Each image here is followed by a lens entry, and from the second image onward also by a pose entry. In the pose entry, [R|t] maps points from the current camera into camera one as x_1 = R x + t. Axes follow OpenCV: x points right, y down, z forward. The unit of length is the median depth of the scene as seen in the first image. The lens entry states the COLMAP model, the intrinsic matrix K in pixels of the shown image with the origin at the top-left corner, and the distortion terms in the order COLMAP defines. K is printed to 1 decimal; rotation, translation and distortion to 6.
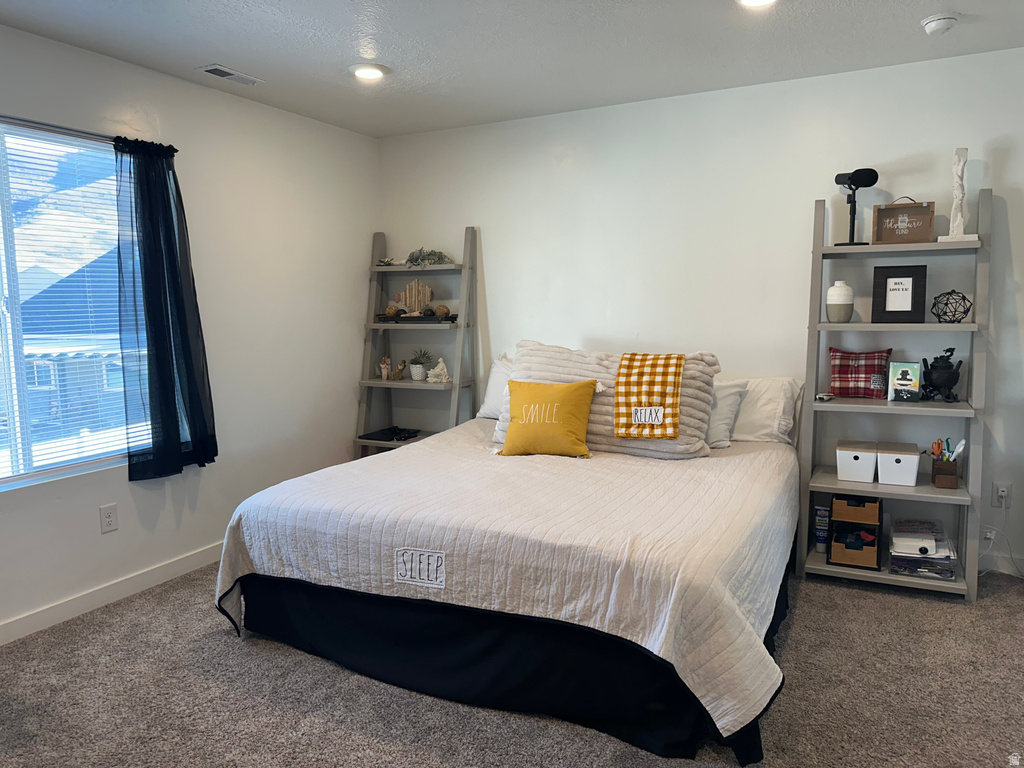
lens RADIAL K [[711.7, 0, 512.0], [0, 711.7, 384.0], [0, 0, 1]] dist [0.102030, -0.141542]
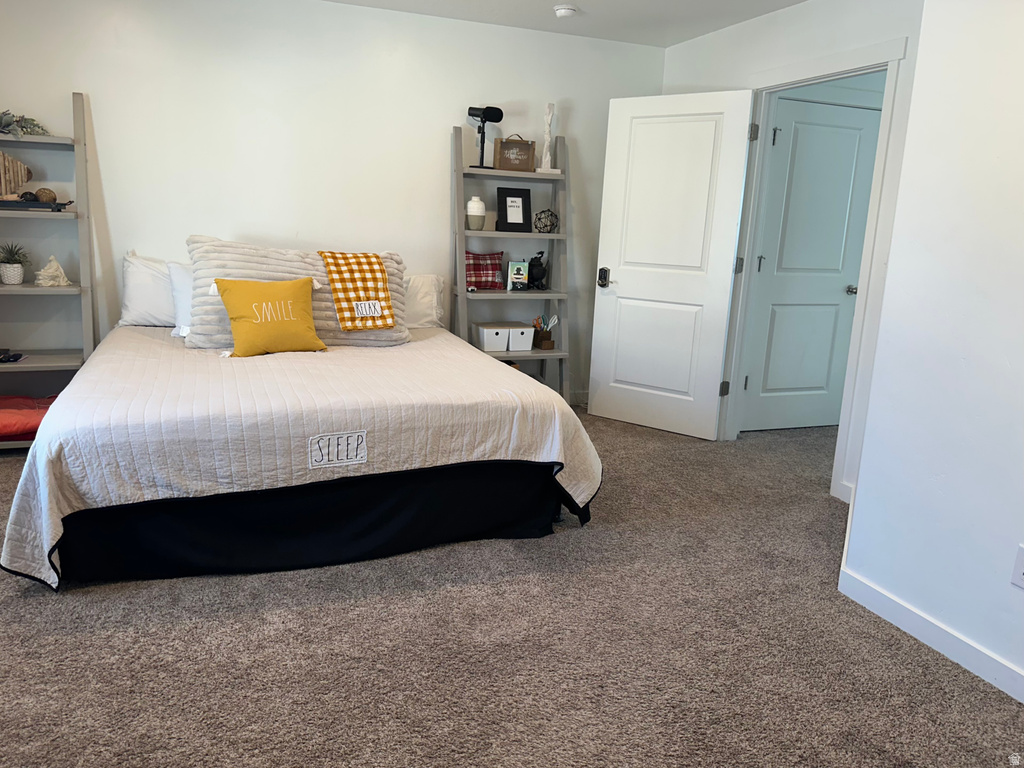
lens RADIAL K [[732.4, 0, 512.0], [0, 732.4, 384.0], [0, 0, 1]] dist [0.133046, -0.163780]
pose [[0.683191, -0.118310, 0.720592, -0.497028], [0.030648, 0.990564, 0.133577, 0.013484], [-0.729597, -0.069174, 0.680370, 0.046161]]
